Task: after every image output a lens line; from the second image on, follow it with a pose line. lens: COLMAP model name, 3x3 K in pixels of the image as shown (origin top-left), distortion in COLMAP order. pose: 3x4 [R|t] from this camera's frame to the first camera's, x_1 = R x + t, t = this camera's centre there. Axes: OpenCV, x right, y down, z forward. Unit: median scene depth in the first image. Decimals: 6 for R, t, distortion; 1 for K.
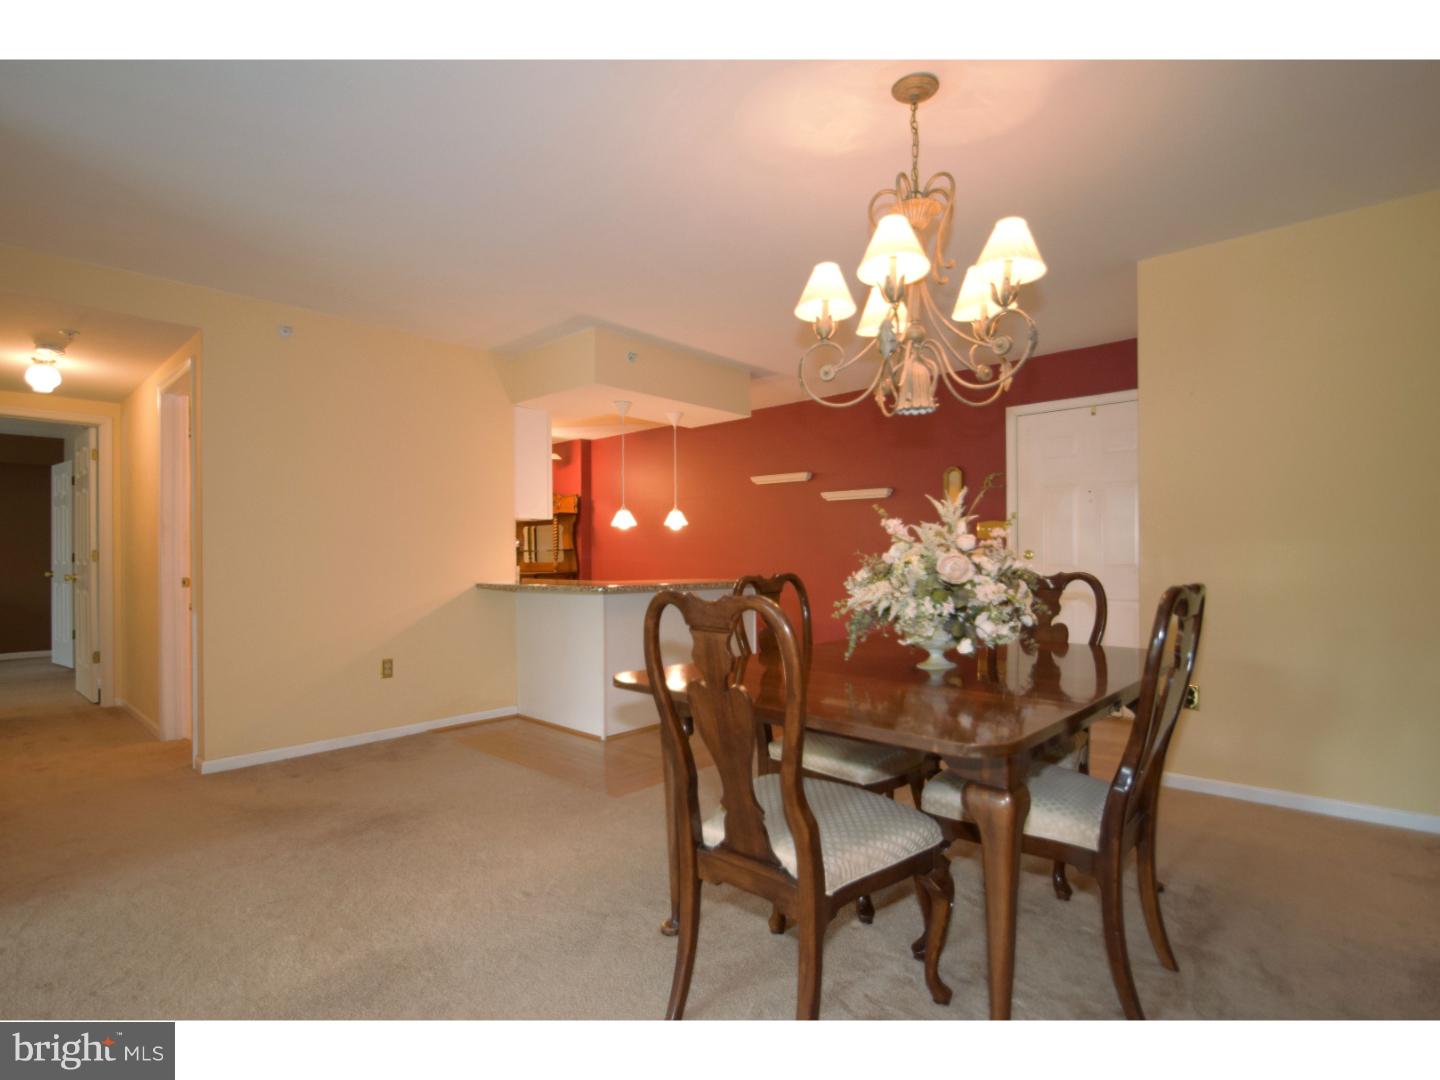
lens RADIAL K [[711.2, 0, 720.0], [0, 711.2, 540.0], [0, 0, 1]] dist [0.000496, 0.000050]
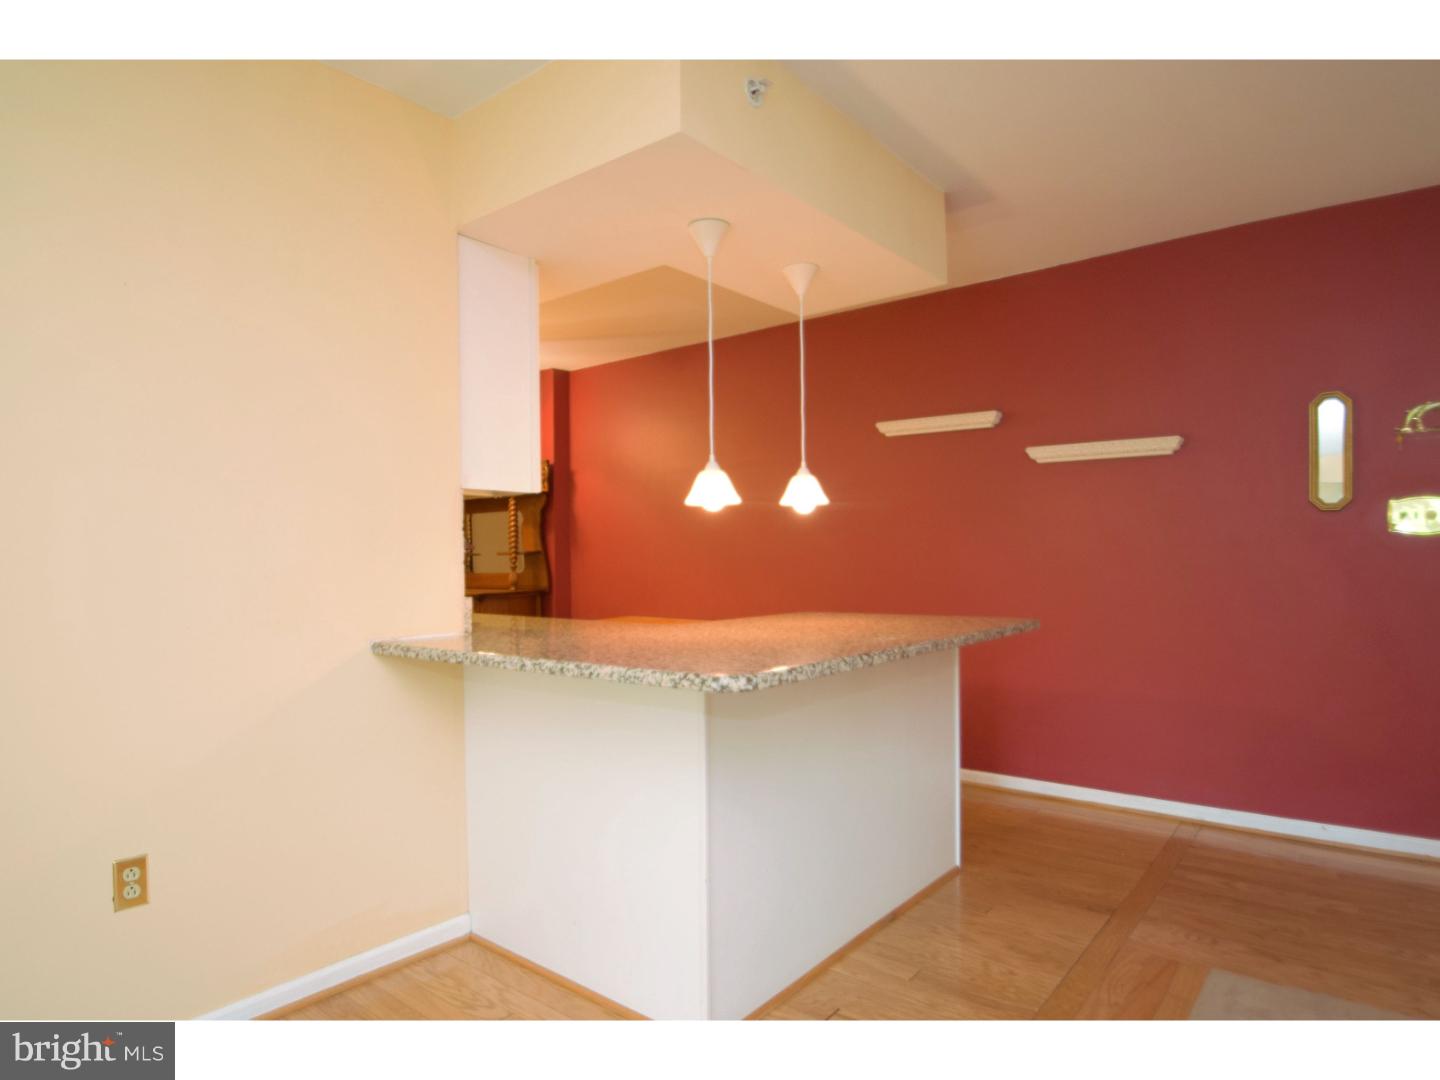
lens RADIAL K [[833.1, 0, 699.8], [0, 833.1, 539.4], [0, 0, 1]] dist [-0.004662, -0.001134]
pose [[0.999361, -0.000783, 0.035724, -0.125406], [0.000644, 0.999992, 0.003916, 0.000023], [-0.035727, -0.003890, 0.999354, 0.375230]]
